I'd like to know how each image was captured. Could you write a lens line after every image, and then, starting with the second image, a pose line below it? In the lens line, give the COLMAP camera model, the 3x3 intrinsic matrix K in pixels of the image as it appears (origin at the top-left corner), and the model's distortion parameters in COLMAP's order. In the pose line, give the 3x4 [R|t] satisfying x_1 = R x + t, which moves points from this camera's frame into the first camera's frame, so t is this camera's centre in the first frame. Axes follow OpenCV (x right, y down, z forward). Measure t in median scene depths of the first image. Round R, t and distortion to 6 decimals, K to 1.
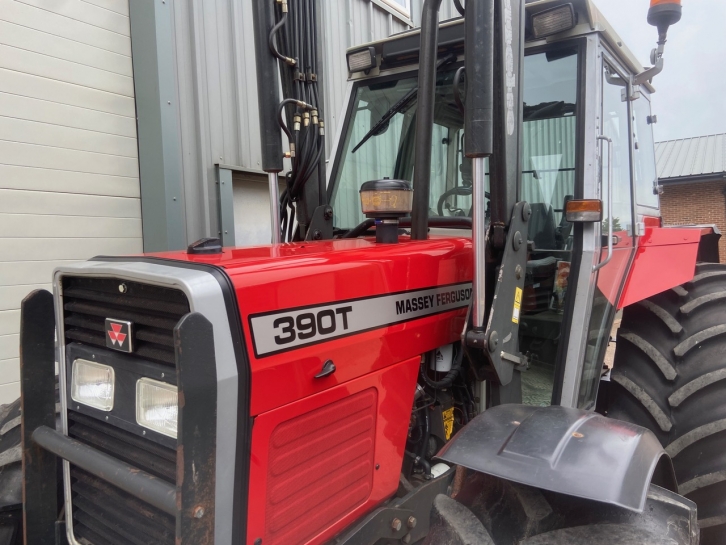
lens RADIAL K [[551.2, 0, 356.8], [0, 551.2, 269.5], [0, 0, 1]] dist [0.094115, -0.101605]
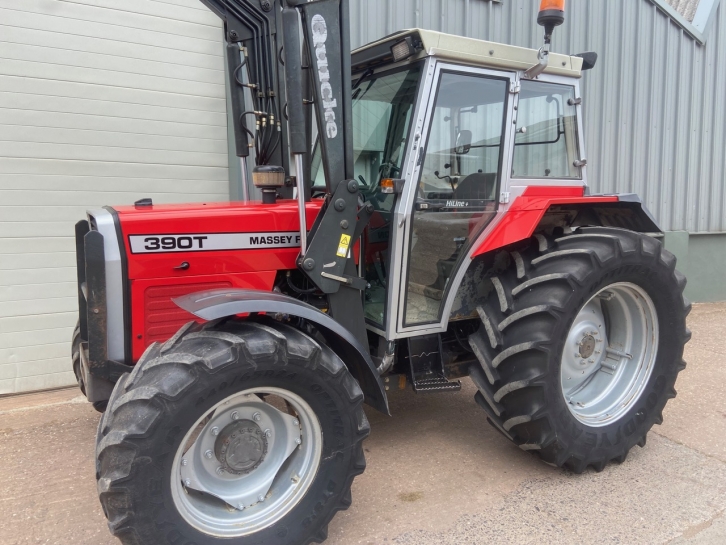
lens RADIAL K [[551.2, 0, 351.5], [0, 551.2, 271.6], [0, 0, 1]] dist [0.094115, -0.101605]
pose [[0.912709, 0.078089, -0.401080, 1.234896], [-0.042035, 0.994305, 0.097930, -0.022247], [0.406443, -0.072522, 0.910793, -0.562590]]
